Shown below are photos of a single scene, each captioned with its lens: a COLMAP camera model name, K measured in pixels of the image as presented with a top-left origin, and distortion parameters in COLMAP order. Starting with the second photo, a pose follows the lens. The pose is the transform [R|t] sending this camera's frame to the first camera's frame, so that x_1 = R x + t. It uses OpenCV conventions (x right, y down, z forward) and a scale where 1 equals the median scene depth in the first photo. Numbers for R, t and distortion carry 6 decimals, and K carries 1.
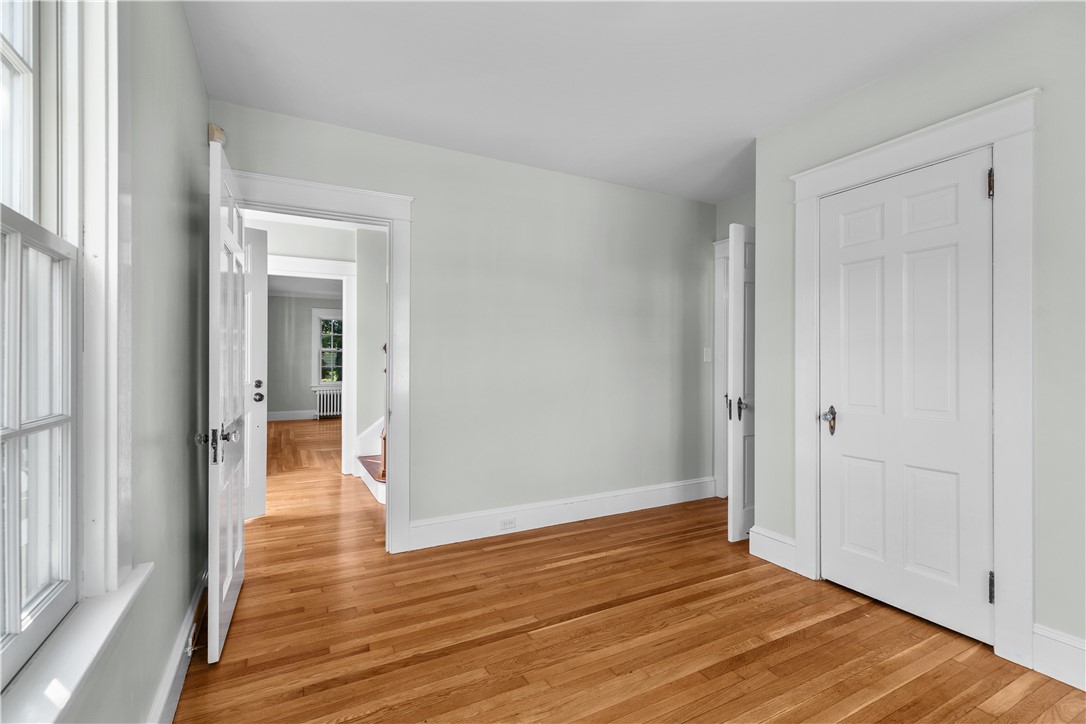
lens RADIAL K [[495.2, 0, 543.0], [0, 495.2, 362.0], [0, 0, 1]] dist [0.001596, 0.000147]
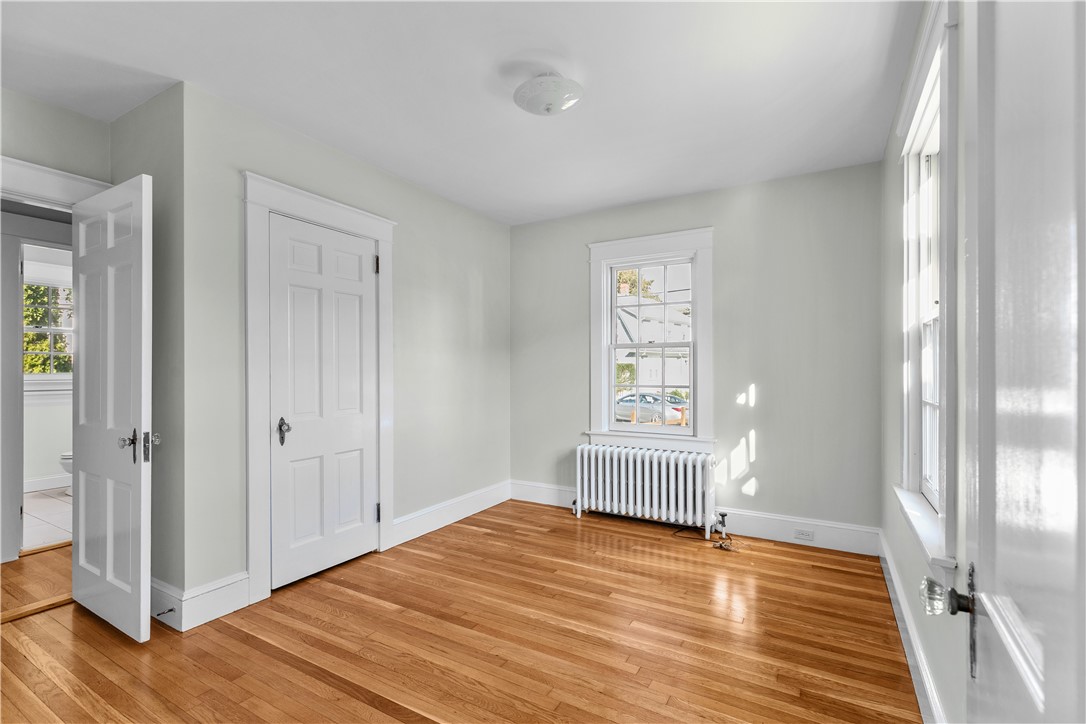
lens RADIAL K [[489.4, 0, 549.9], [0, 489.4, 369.7], [0, 0, 1]] dist [0.002392, 0.000344]
pose [[-0.532058, 0.002783, 0.846703, -0.702517], [0.004397, 0.999990, -0.000524, -0.010953], [-0.846696, 0.003444, -0.532065, 1.275531]]
